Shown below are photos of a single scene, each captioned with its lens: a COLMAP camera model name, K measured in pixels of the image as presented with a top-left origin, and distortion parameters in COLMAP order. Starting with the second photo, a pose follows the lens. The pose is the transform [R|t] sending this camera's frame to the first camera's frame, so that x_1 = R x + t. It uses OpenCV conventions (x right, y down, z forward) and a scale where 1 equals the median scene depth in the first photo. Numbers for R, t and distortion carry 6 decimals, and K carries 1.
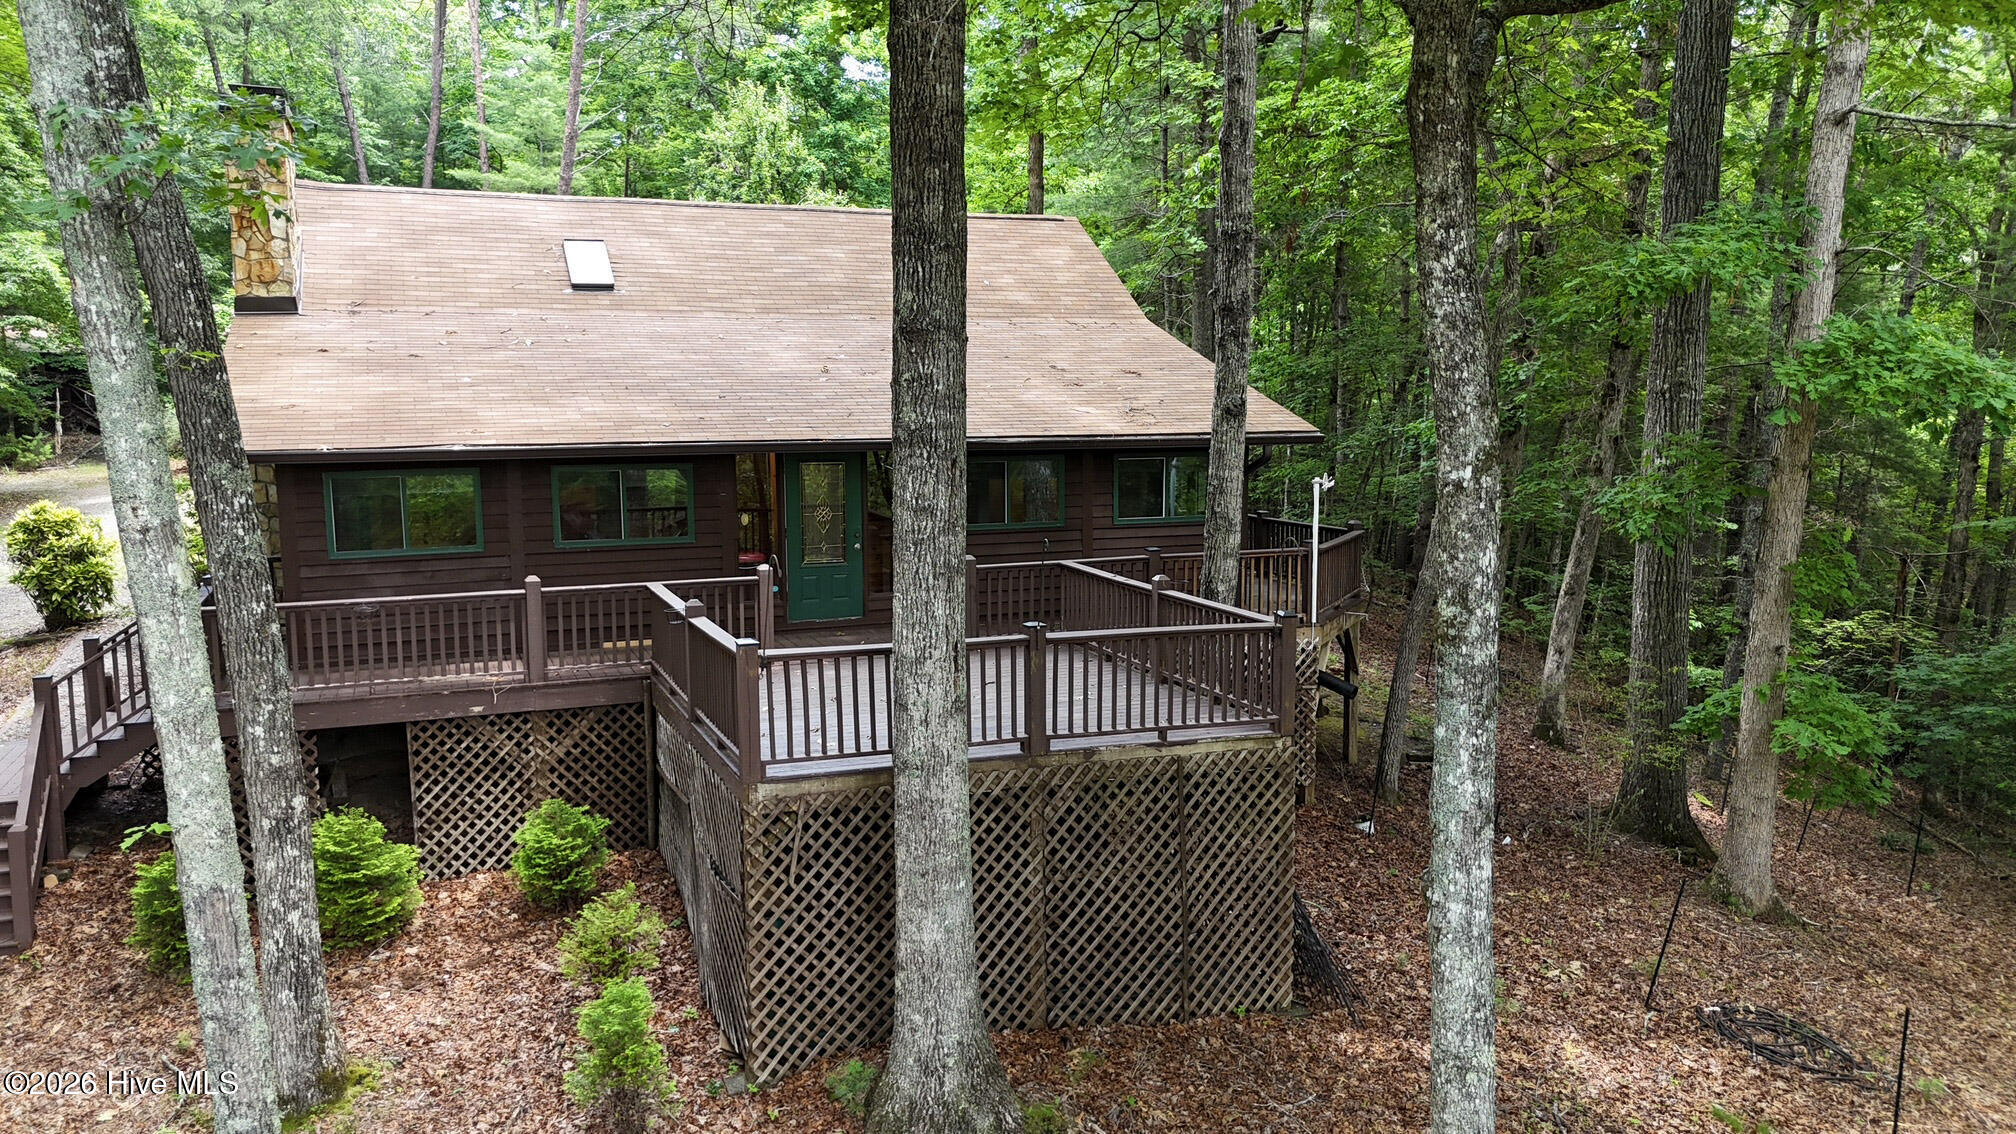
lens RADIAL K [[1504.2, 0, 1006.5], [0, 1504.2, 563.6], [0, 0, 1]] dist [0.048934, -0.030241]
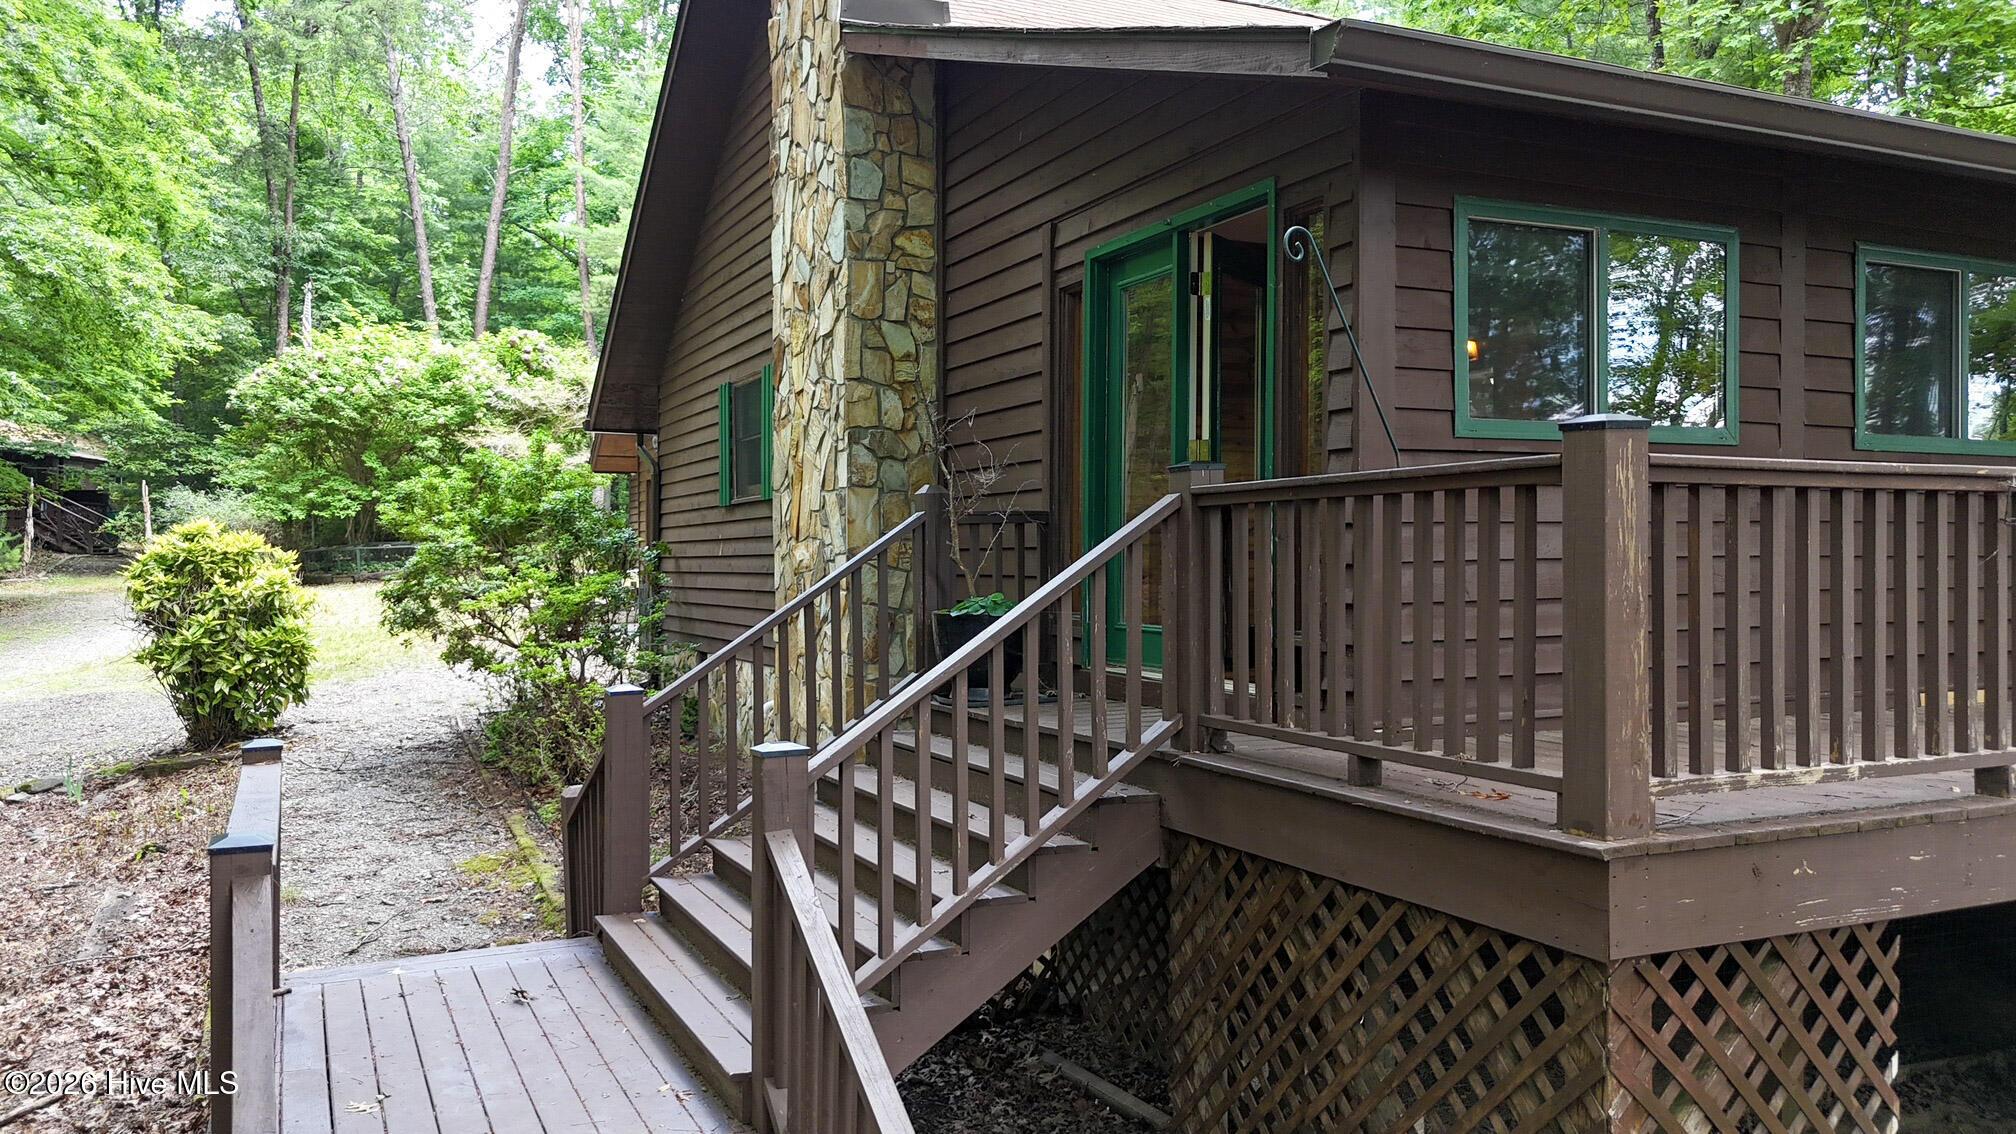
lens RADIAL K [[1504.2, 0, 1008.0], [0, 1504.2, 565.6], [0, 0, 1]] dist [0.048934, -0.030241]
pose [[0.997802, 0.003964, 0.066143, -0.369251], [0.003704, 0.993312, -0.115402, 0.043083], [-0.066158, 0.115394, 0.991114, 0.420868]]
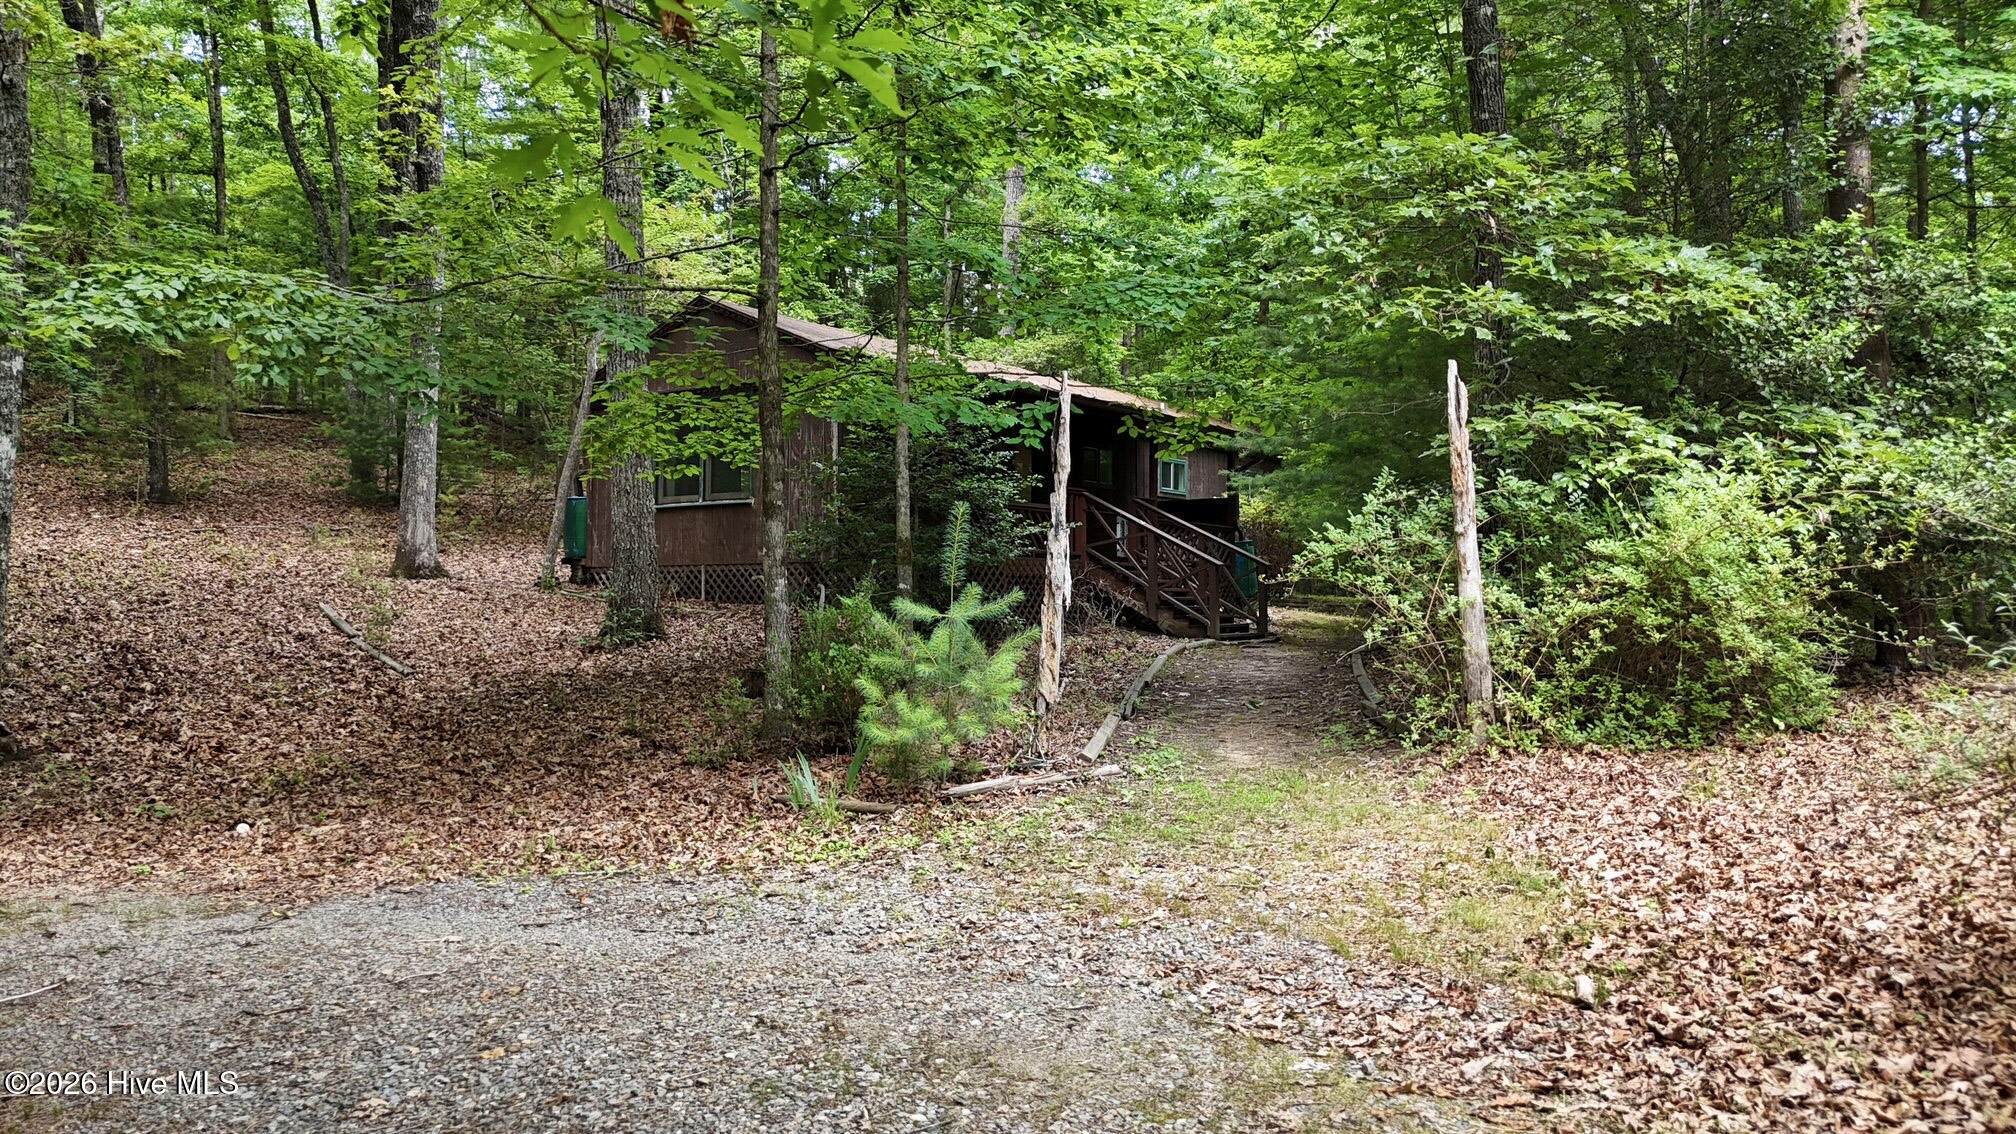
lens RADIAL K [[1504.2, 0, 1008.1], [0, 1504.2, 571.0], [0, 0, 1]] dist [0.048934, -0.030241]
pose [[0.847422, 0.000816, -0.530919, -1.094676], [-0.070085, 0.991420, -0.110342, -0.139727], [0.526274, 0.130716, 0.840208, 1.743673]]
